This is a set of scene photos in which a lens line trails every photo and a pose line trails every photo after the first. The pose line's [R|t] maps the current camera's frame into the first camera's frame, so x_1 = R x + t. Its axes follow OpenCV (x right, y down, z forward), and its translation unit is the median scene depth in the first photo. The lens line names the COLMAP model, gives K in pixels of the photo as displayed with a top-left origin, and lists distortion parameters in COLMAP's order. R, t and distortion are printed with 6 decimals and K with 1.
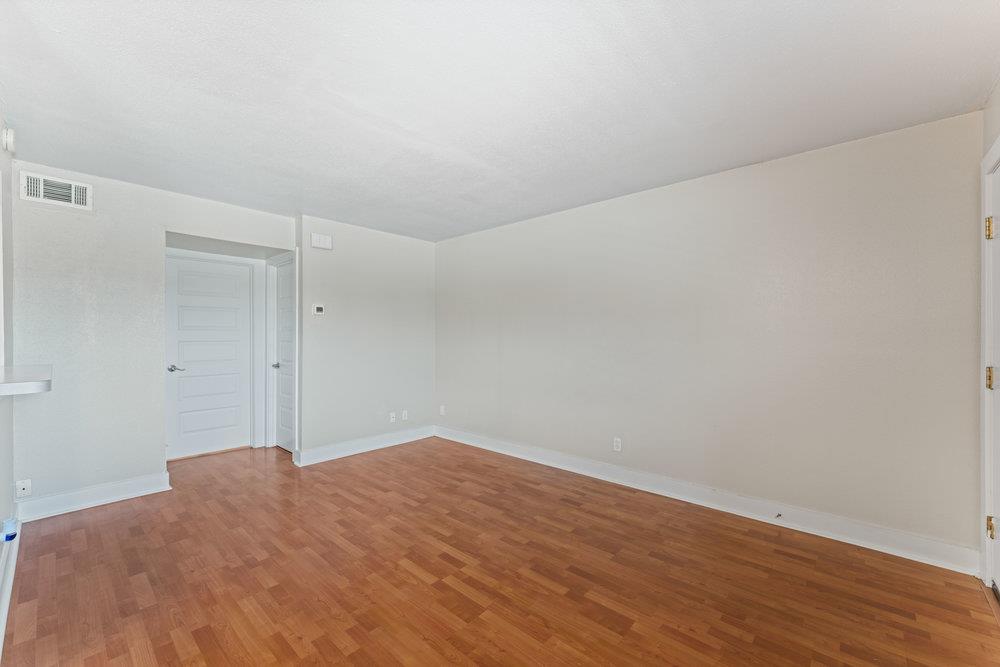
lens RADIAL K [[411.4, 0, 503.7], [0, 411.4, 330.4], [0, 0, 1]] dist [0.001181, -0.000262]
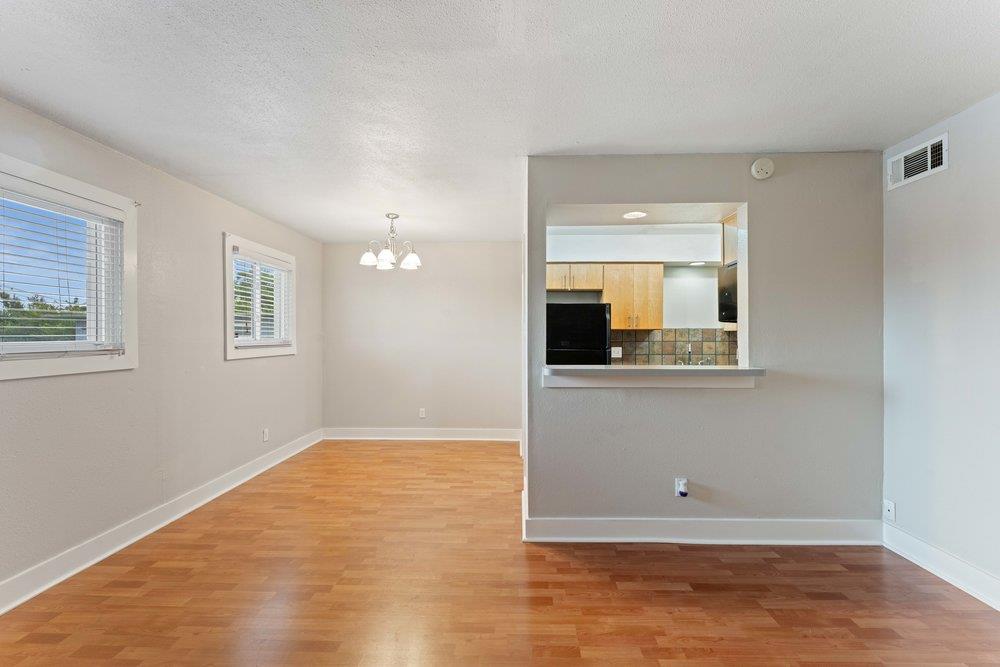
lens RADIAL K [[411.4, 0, 504.3], [0, 411.4, 335.7], [0, 0, 1]] dist [0.001181, -0.000262]
pose [[-0.763008, 0.004618, -0.646373, 0.064035], [0.011023, 0.999922, -0.005869, -0.003327], [0.646295, -0.011603, -0.762999, 1.177853]]
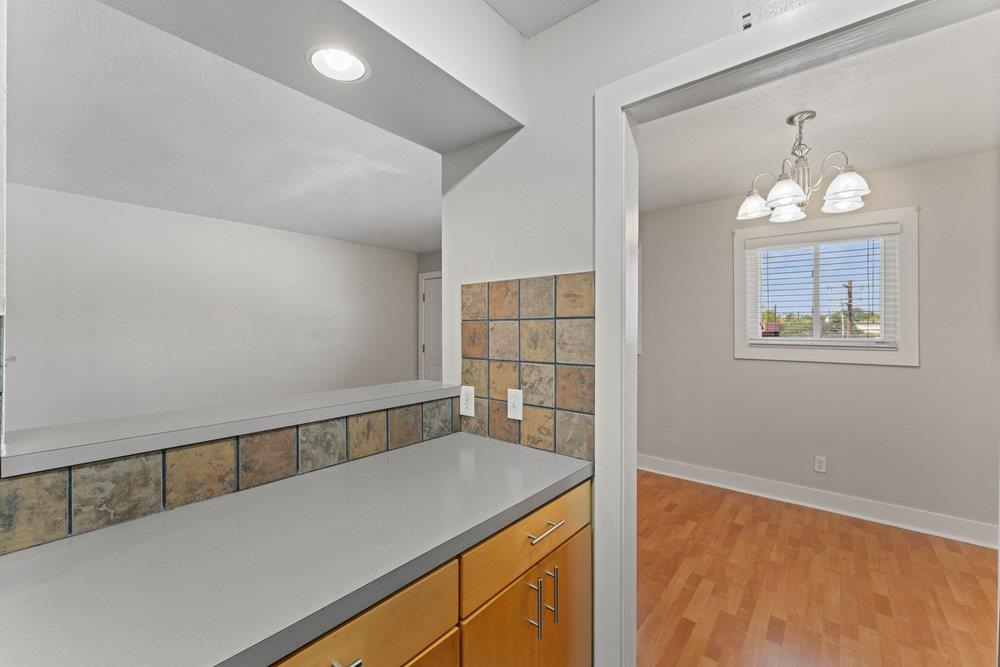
lens RADIAL K [[411.4, 0, 497.7], [0, 411.4, 326.9], [0, 0, 1]] dist [0.001181, -0.000262]
pose [[-0.026076, 0.002768, 0.999656, -1.339006], [-0.014044, 0.999896, -0.003135, -0.027975], [-0.999561, -0.014121, -0.026034, 0.422465]]
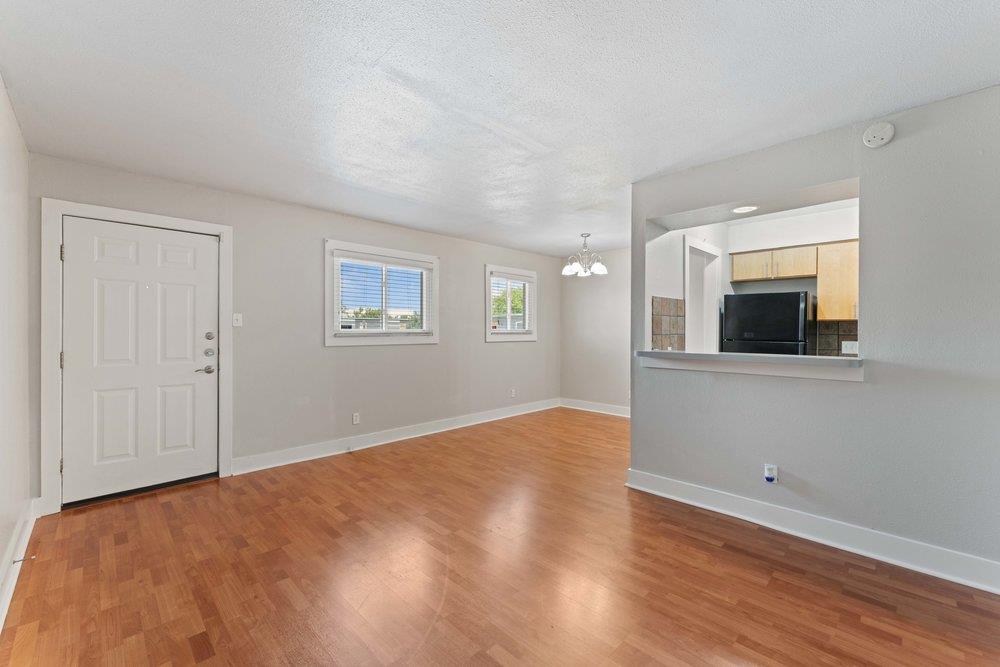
lens RADIAL K [[411.4, 0, 495.9], [0, 411.4, 330.9], [0, 0, 1]] dist [0.001181, -0.000262]
pose [[-0.998107, 0.000642, 0.061504, -0.278094], [-0.000074, 0.999932, -0.011643, 0.023217], [-0.061507, -0.011626, -0.998039, 1.726864]]
